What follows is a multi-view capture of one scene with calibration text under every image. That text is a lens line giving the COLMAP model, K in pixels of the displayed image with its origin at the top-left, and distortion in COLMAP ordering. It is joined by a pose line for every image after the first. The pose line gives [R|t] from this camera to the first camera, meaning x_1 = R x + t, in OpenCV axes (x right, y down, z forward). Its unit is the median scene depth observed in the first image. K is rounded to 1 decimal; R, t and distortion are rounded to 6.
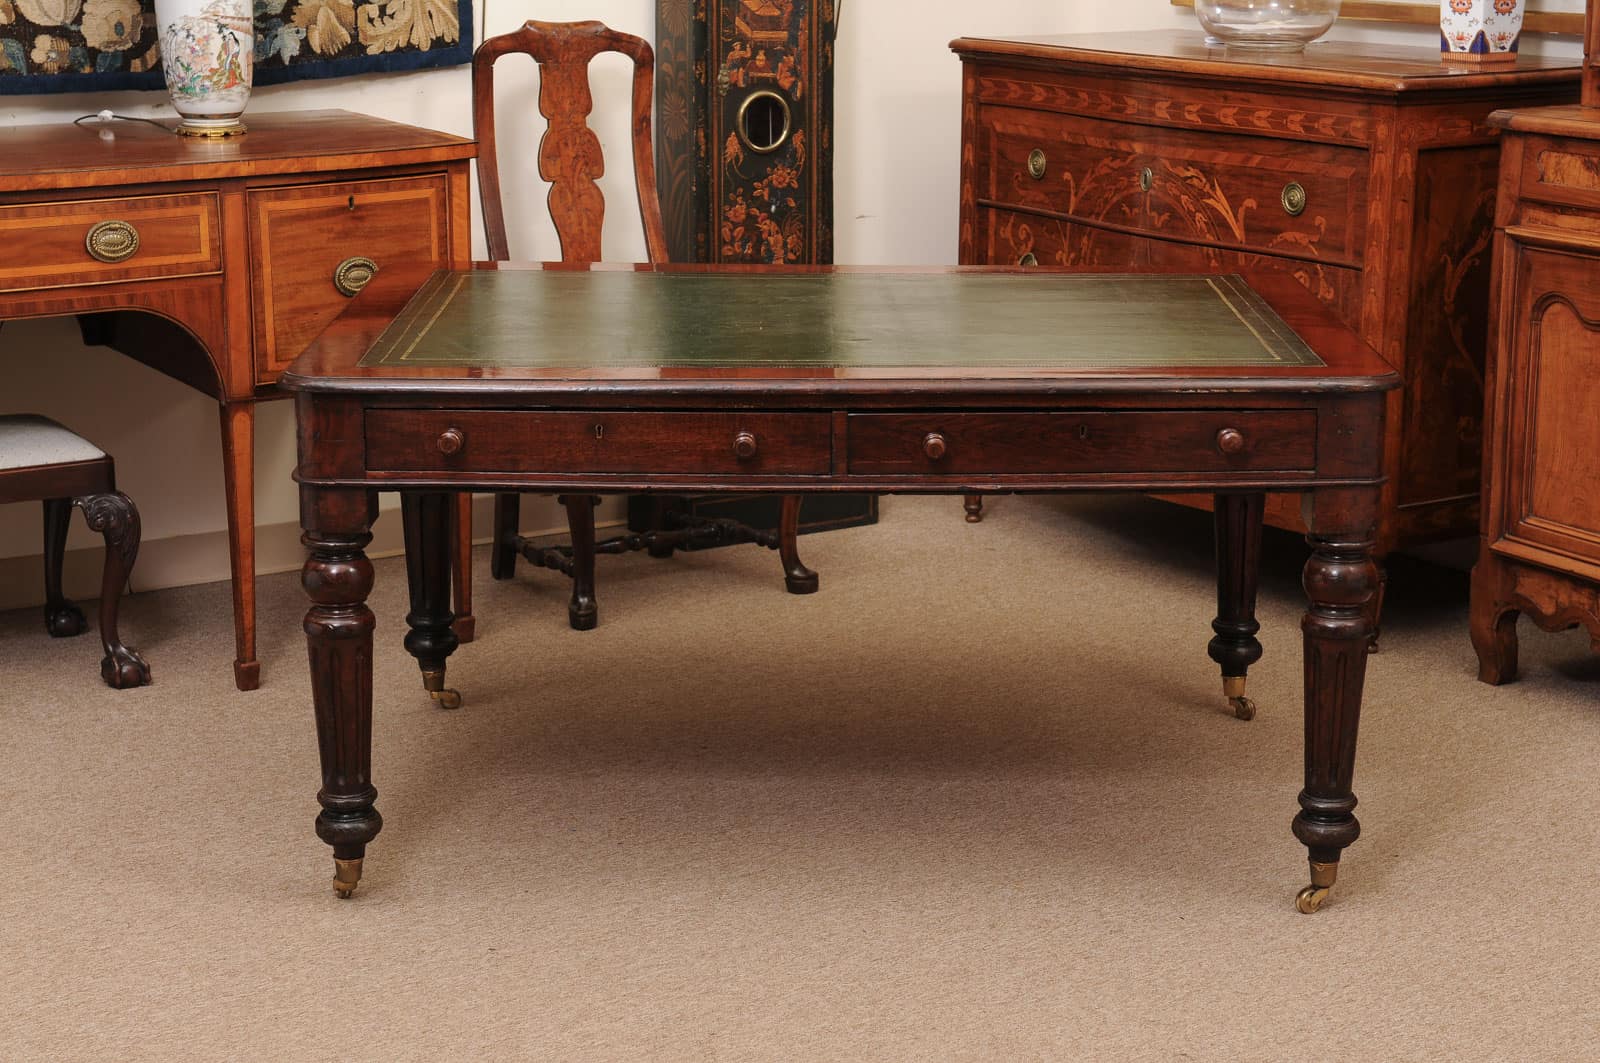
lens RADIAL K [[2860.0, 0, 800.0], [0, 2860.0, 531.5], [0, 0, 1]] dist [0.073858, 0.161881]
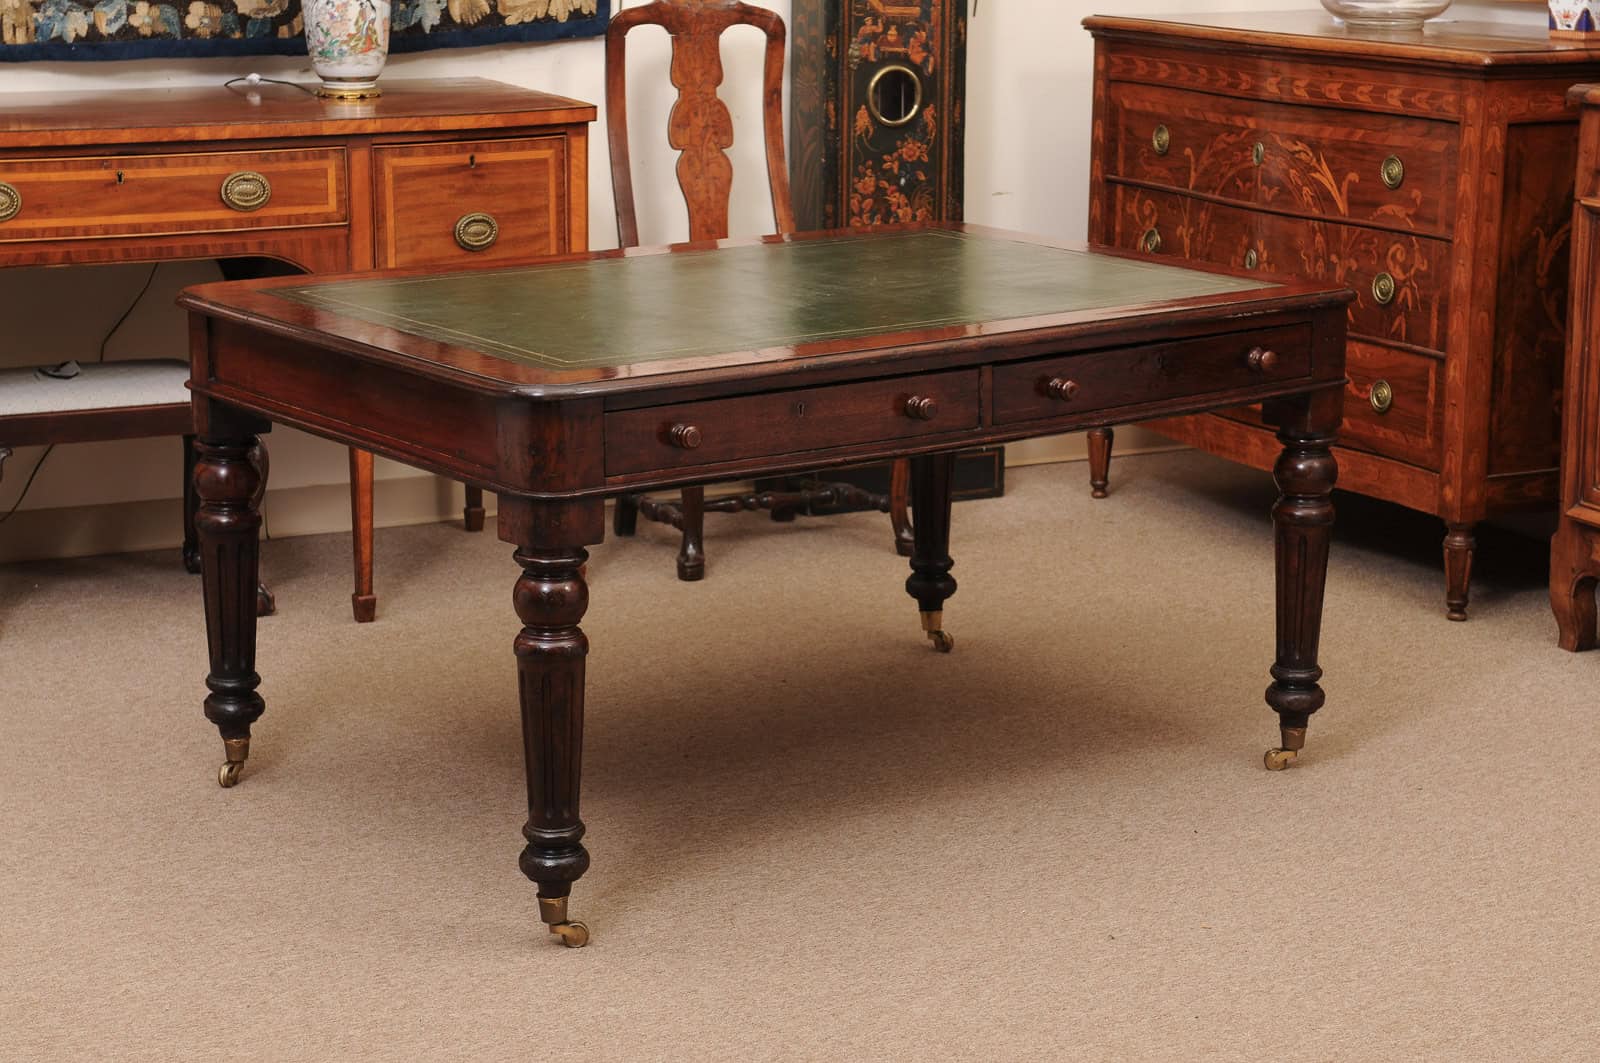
lens RADIAL K [[3198.2, 0, 800.0], [0, 3198.2, 531.5], [0, 0, 1]] dist [0.105010, 0.180090]
pose [[0.995496, 0.024699, -0.091534, 0.072807], [-0.026407, 0.999498, -0.017501, 0.037971], [0.091056, 0.019840, 0.995648, -0.155635]]
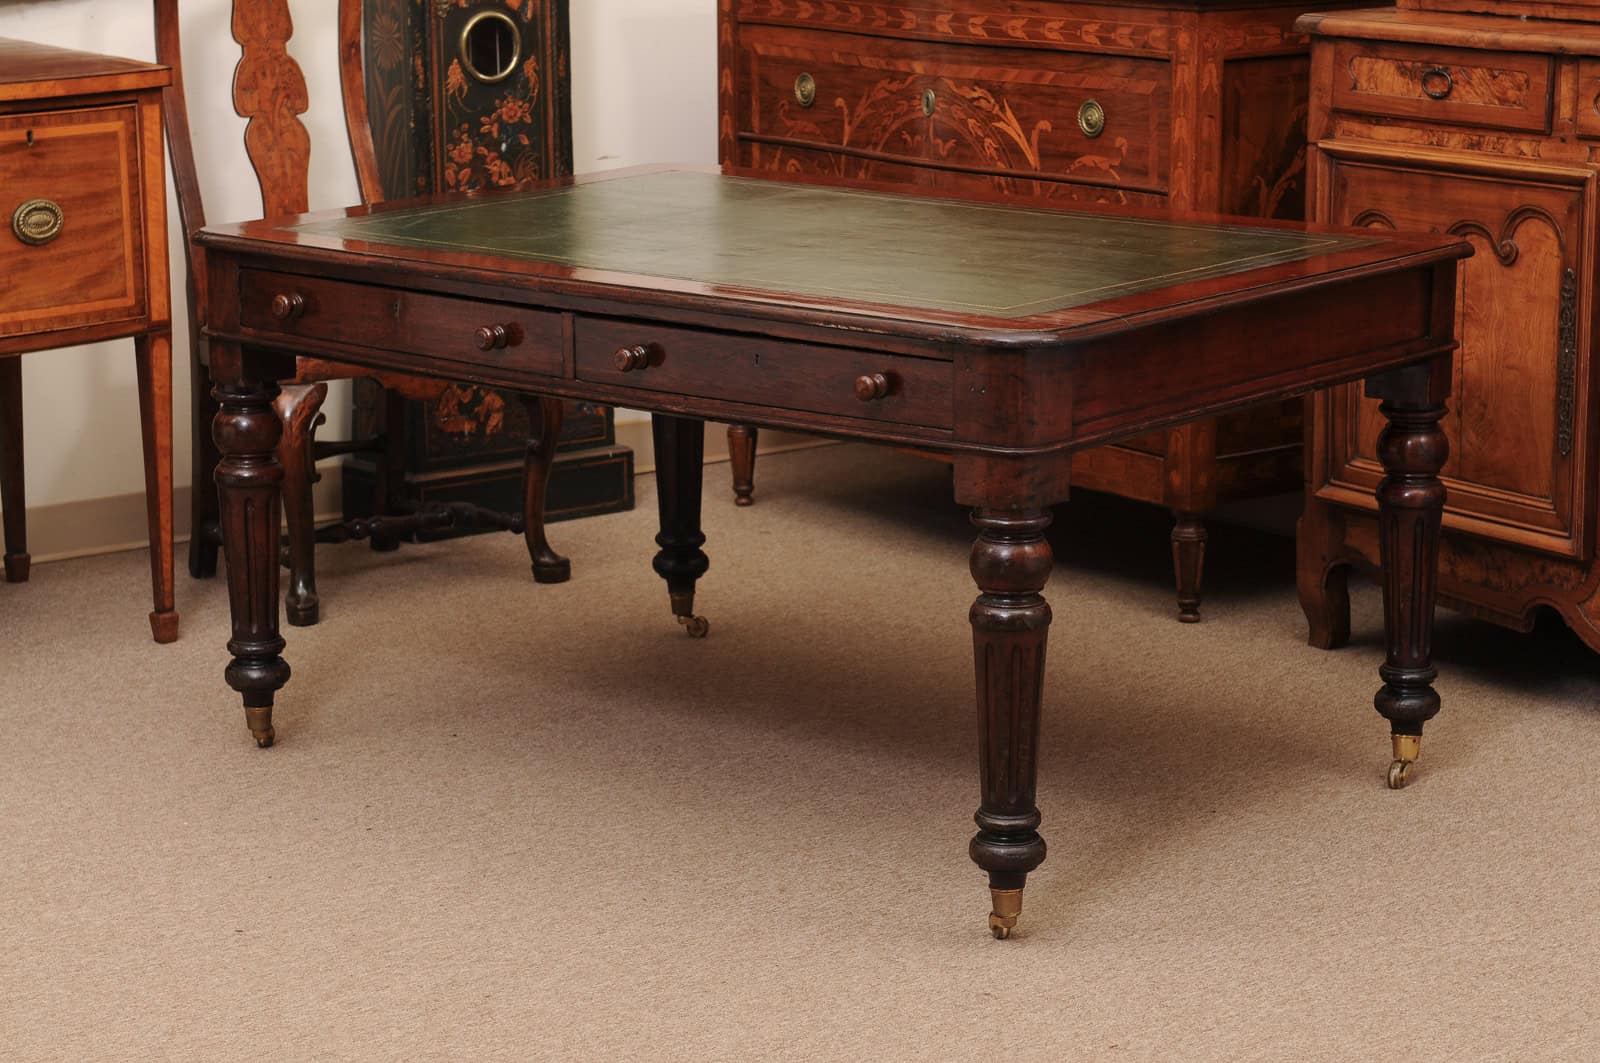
lens RADIAL K [[3765.7, 0, 800.0], [0, 3765.7, 531.5], [0, 0, 1]] dist [0.127118, 0.191490]
pose [[0.996522, -0.027006, 0.078834, -0.015644], [0.028986, 0.999290, -0.024088, 0.040014], [-0.078128, 0.026290, 0.996597, -0.170024]]
